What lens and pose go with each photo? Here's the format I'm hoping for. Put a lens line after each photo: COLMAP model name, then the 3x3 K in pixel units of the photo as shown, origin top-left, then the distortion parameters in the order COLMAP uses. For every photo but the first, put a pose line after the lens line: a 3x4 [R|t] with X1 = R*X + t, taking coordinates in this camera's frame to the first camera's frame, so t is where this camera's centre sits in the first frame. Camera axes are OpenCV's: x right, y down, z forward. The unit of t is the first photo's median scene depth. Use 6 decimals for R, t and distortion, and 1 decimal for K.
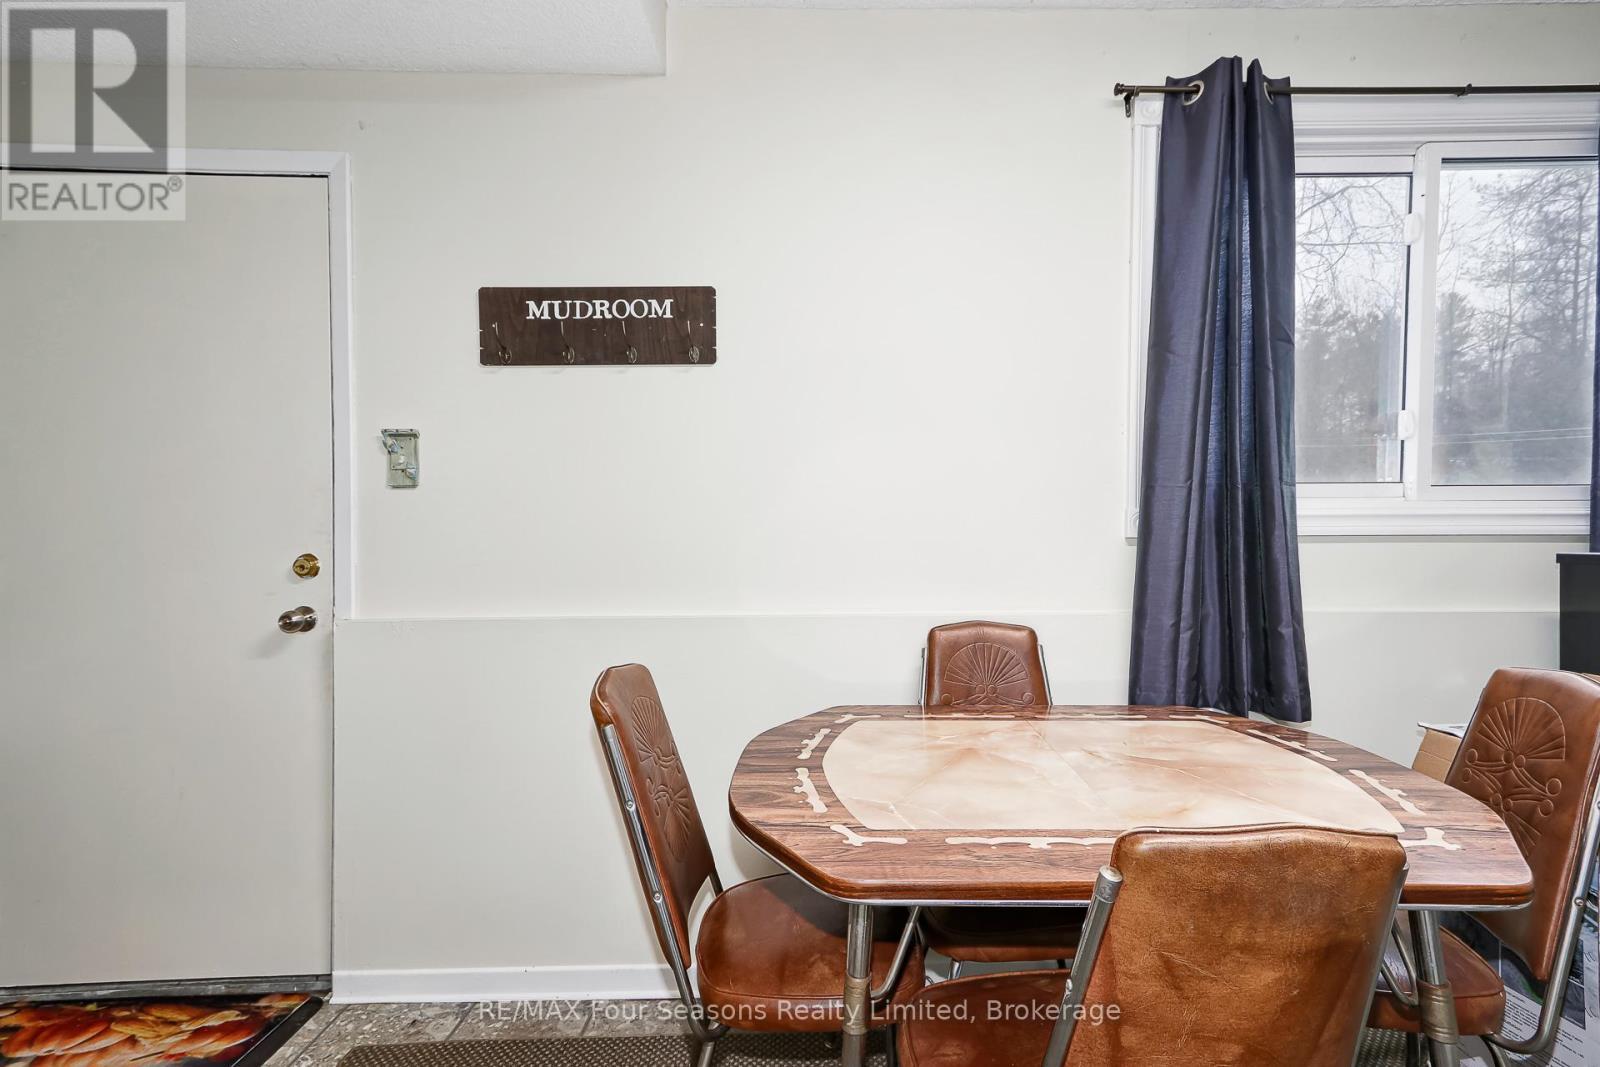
lens RADIAL K [[759.0, 0, 789.3], [0, 759.0, 529.8], [0, 0, 1]] dist [0.026157, 0.000938]
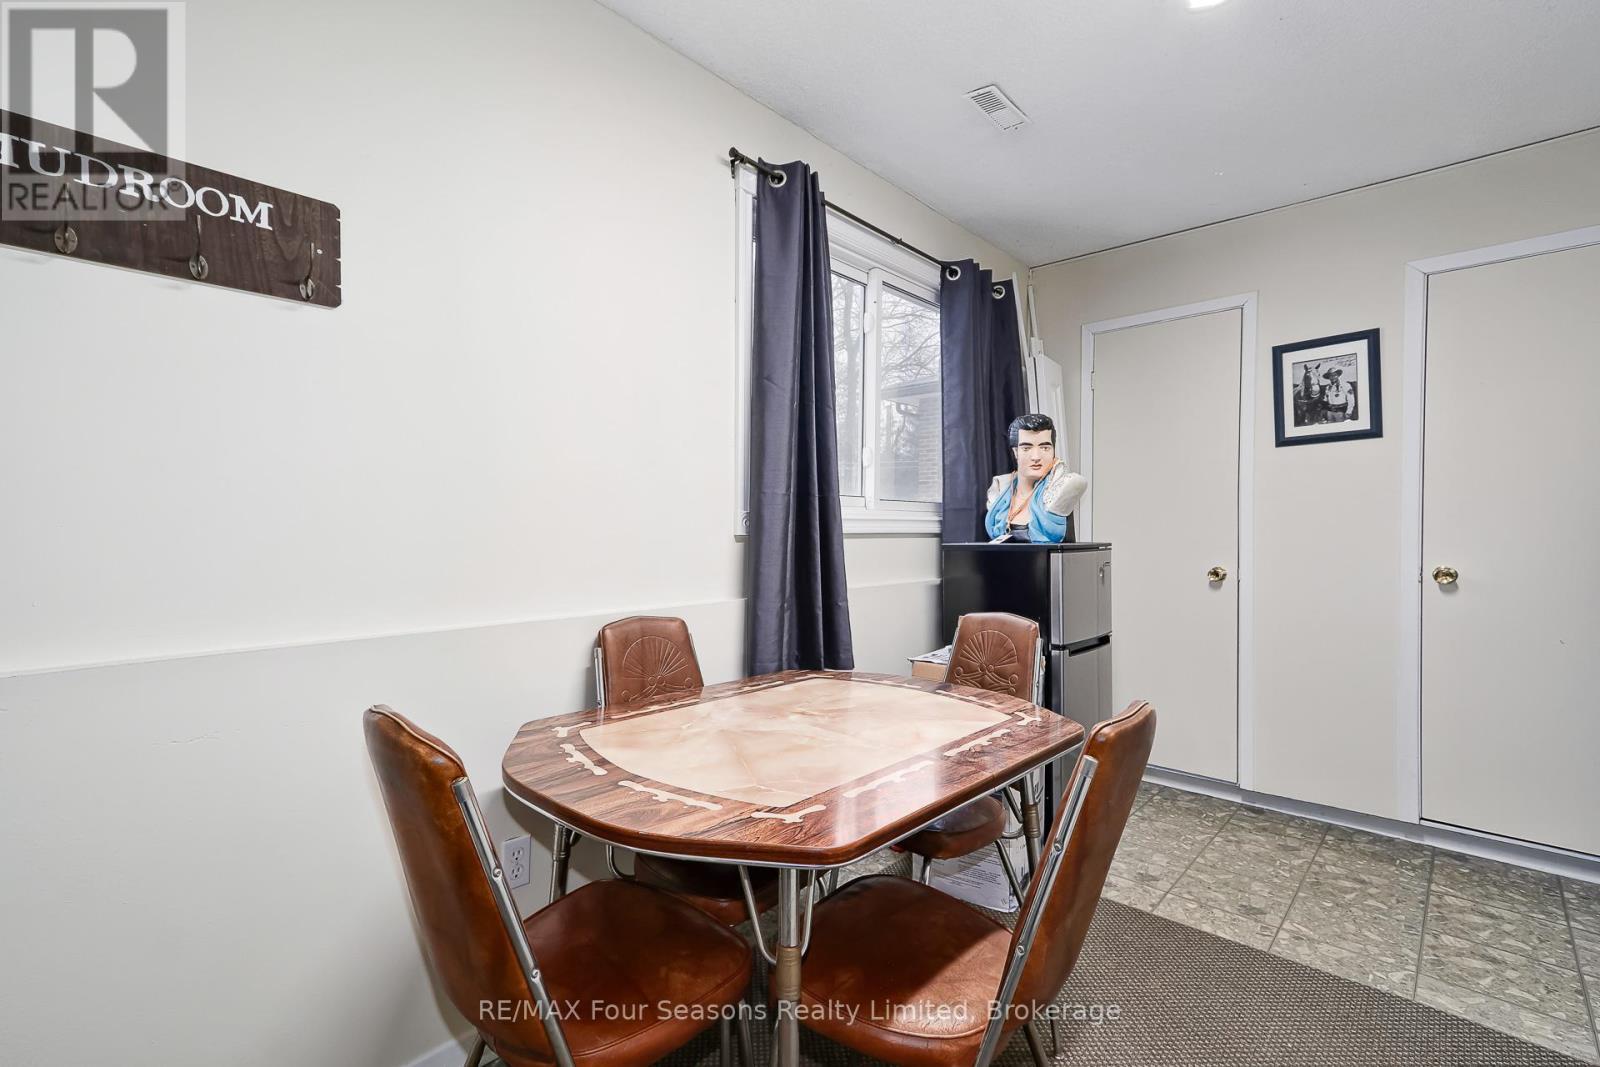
lens RADIAL K [[759.0, 0, 789.3], [0, 759.0, 529.8], [0, 0, 1]] dist [0.026157, 0.000938]
pose [[0.674315, 0.004185, 0.738432, -0.378977], [-0.003059, 0.999991, -0.002874, 0.004906], [-0.738438, -0.000320, 0.674322, 0.156090]]
